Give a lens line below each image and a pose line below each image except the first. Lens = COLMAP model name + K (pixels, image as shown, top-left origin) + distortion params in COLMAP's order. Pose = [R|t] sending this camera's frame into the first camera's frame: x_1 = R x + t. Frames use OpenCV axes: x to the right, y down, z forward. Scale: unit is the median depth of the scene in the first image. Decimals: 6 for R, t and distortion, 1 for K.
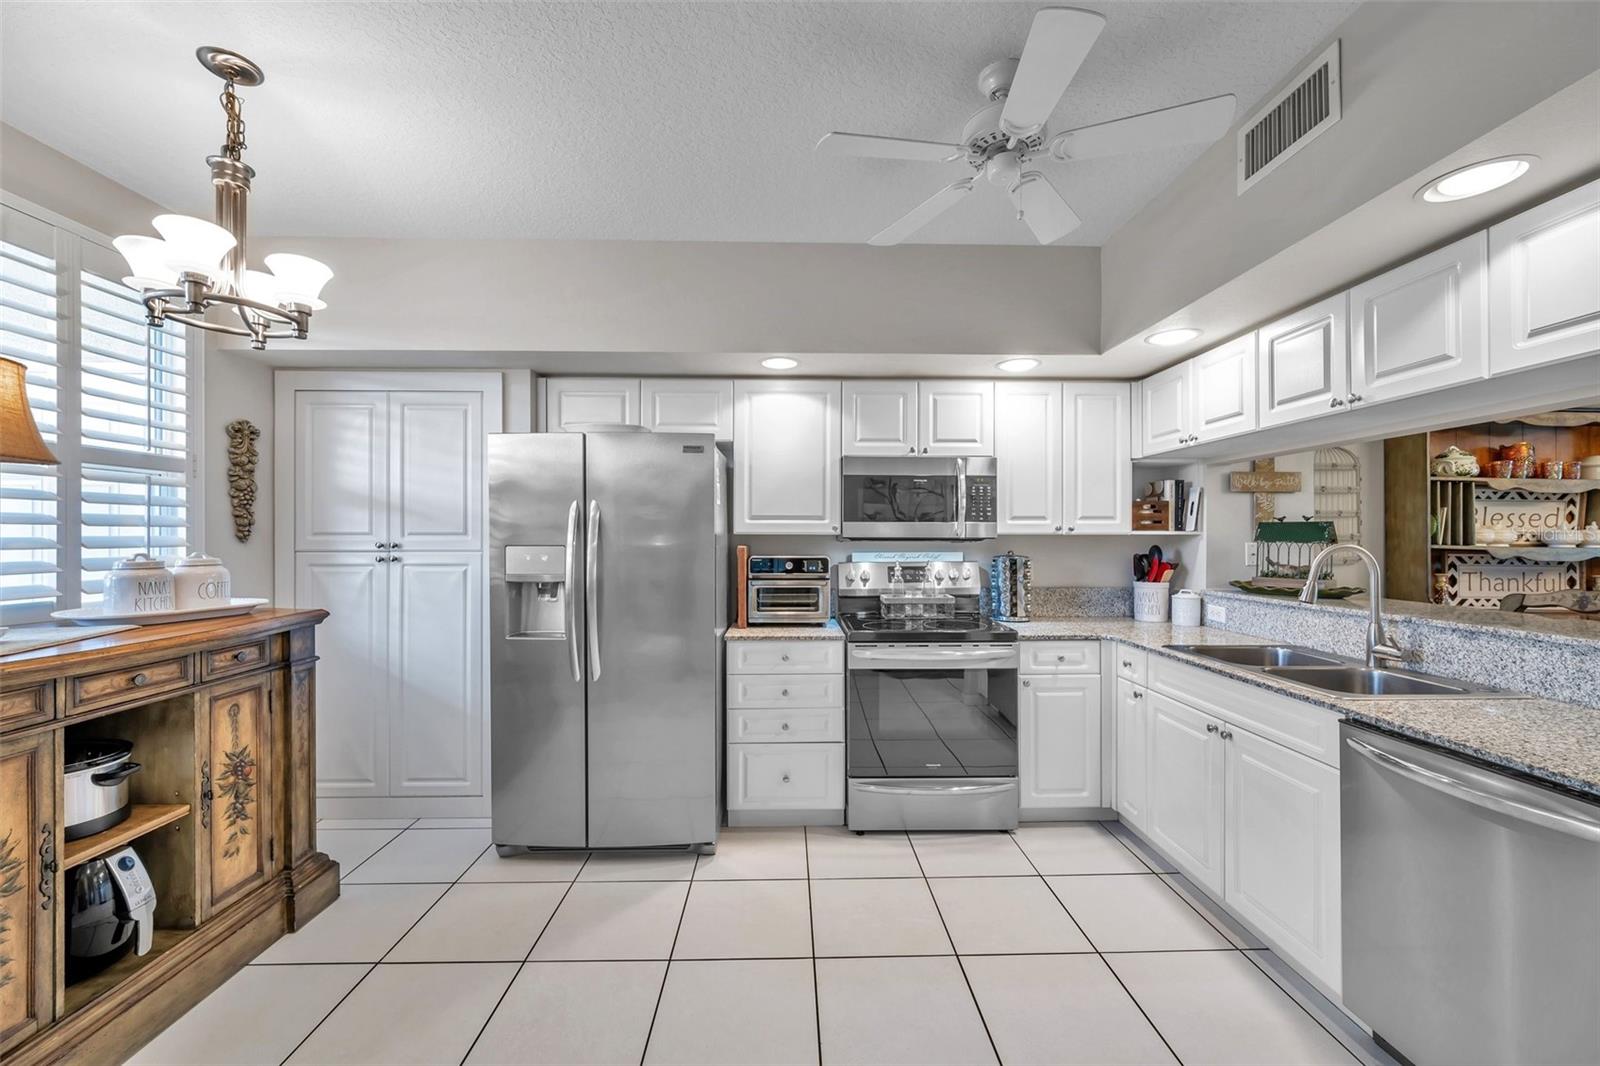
lens RADIAL K [[629.5, 0, 796.5], [0, 629.5, 536.3], [0, 0, 1]] dist [0.000602, 0.000076]
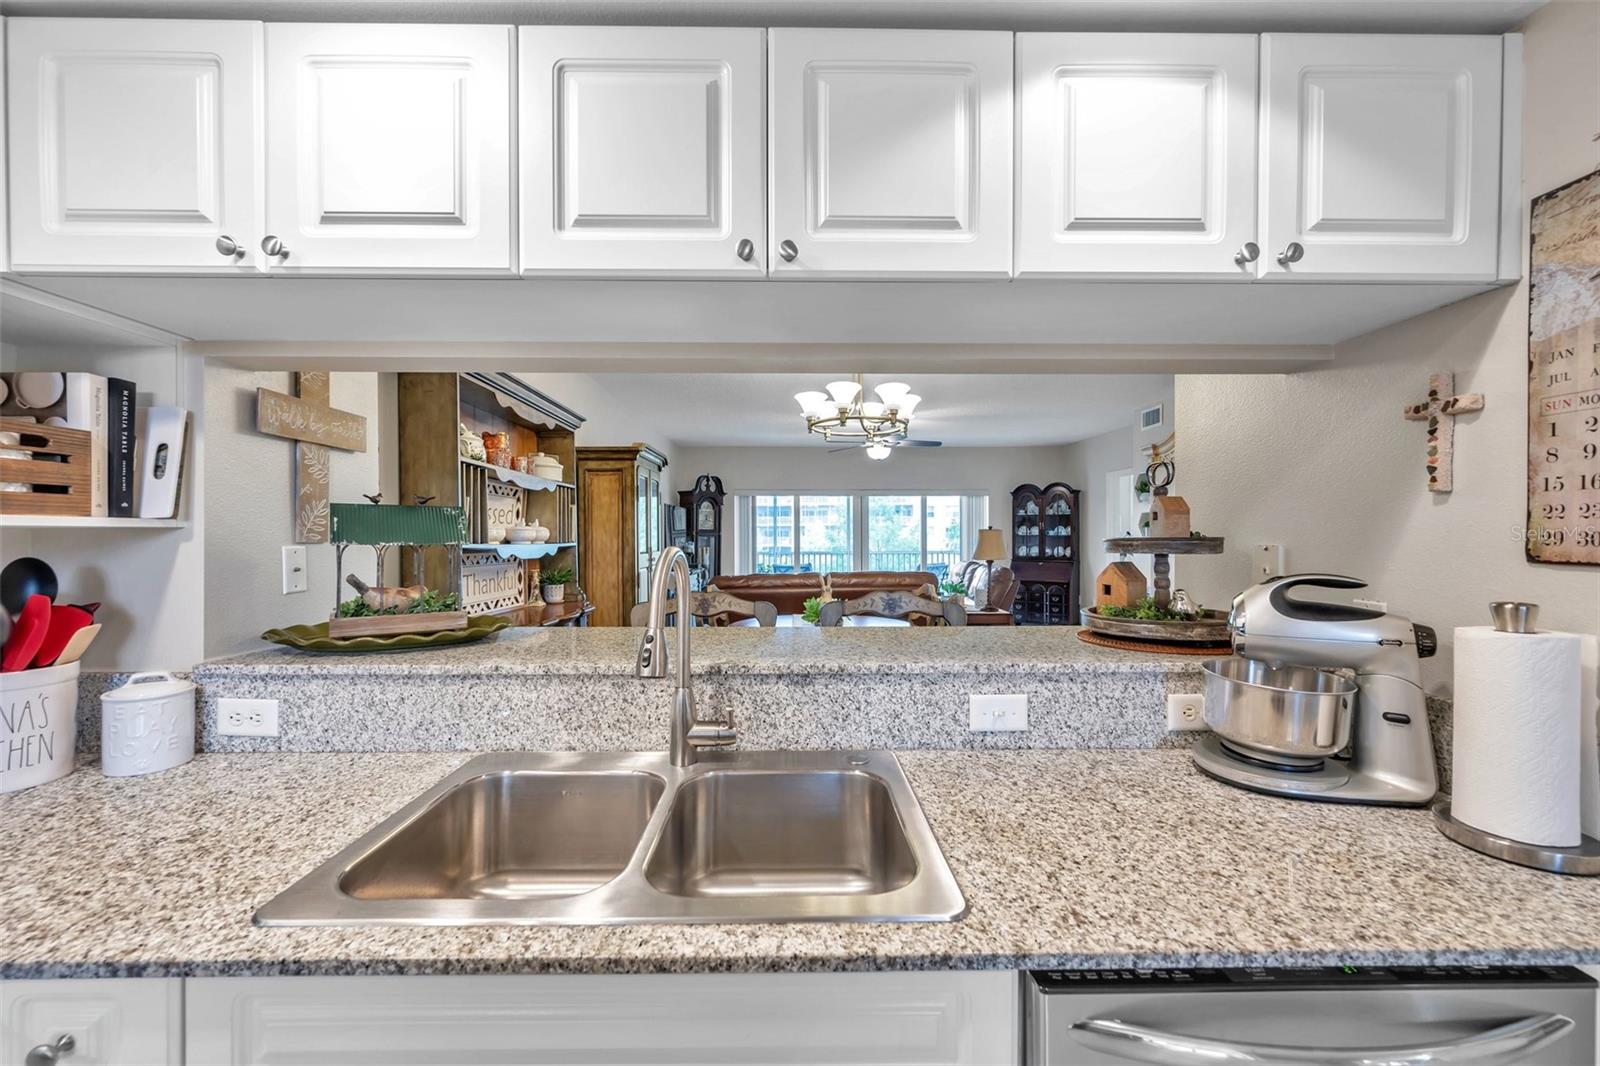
lens RADIAL K [[625.8, 0, 802.6], [0, 625.8, 538.7], [0, 0, 1]] dist [0.000735, -0.000052]
pose [[0.000977, -0.007756, 0.999969, 0.250864], [-0.002240, 0.999967, 0.007758, 0.000367], [-0.999997, -0.002247, 0.000960, 0.625714]]
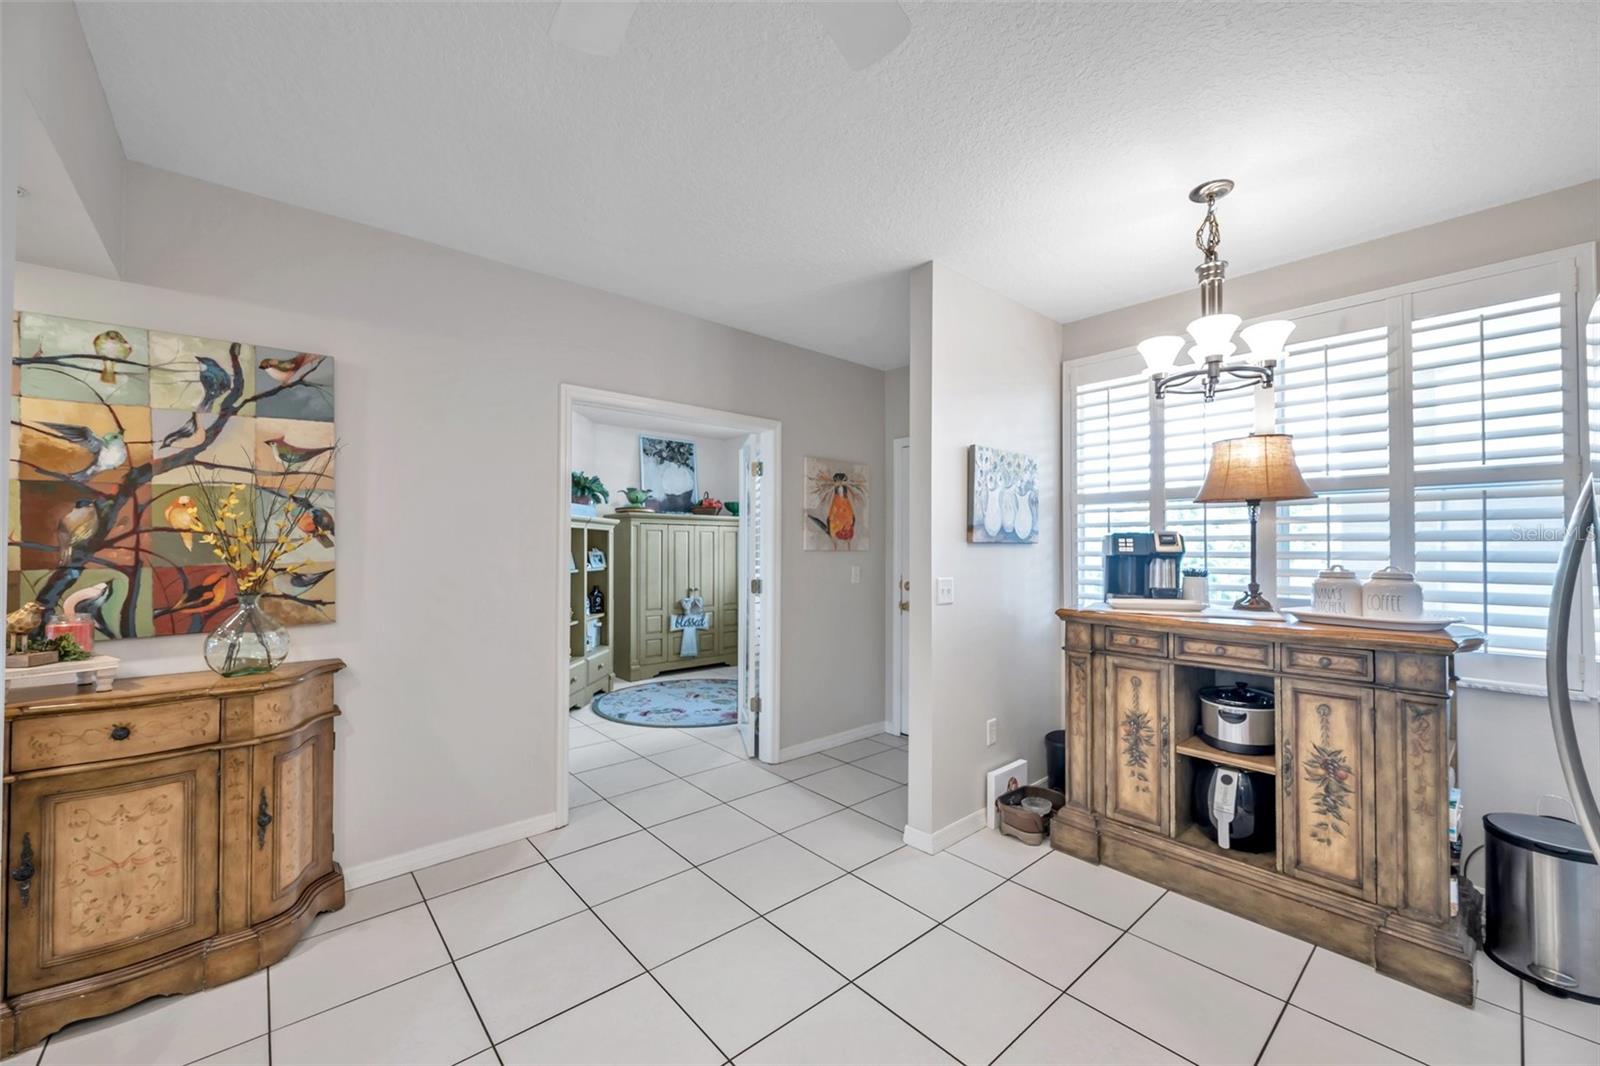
lens RADIAL K [[619.5, 0, 800.0], [0, 619.5, 533.0], [0, 0, 1]] dist [-0.000235, -0.000104]
pose [[-0.766382, -0.017674, -0.642141, 0.326246], [-0.004088, 0.999735, -0.022637, -0.001526], [0.642372, -0.014724, -0.766252, 0.812467]]
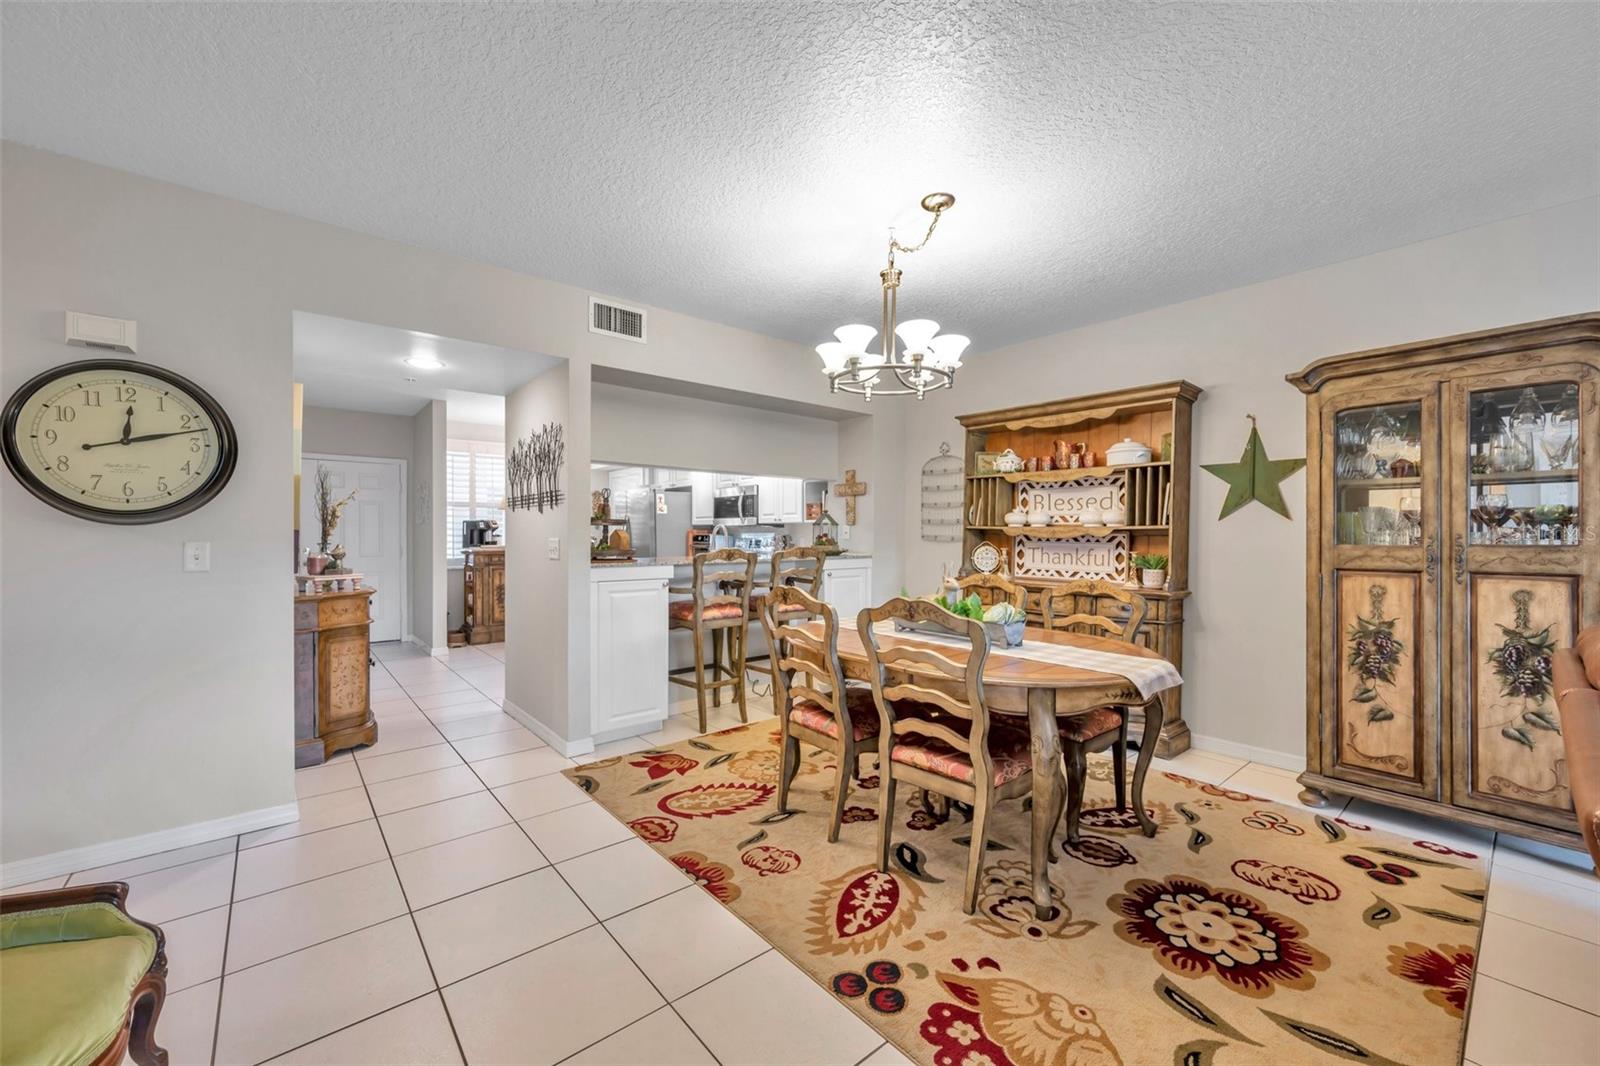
lens RADIAL K [[629.5, 0, 796.5], [0, 629.5, 536.3], [0, 0, 1]] dist [0.000602, 0.000076]
pose [[0.623326, 0.000202, -0.781962, 2.013758], [0.002218, 0.999995, 0.002026, 0.035575], [0.781959, -0.002997, 0.623322, -0.163579]]
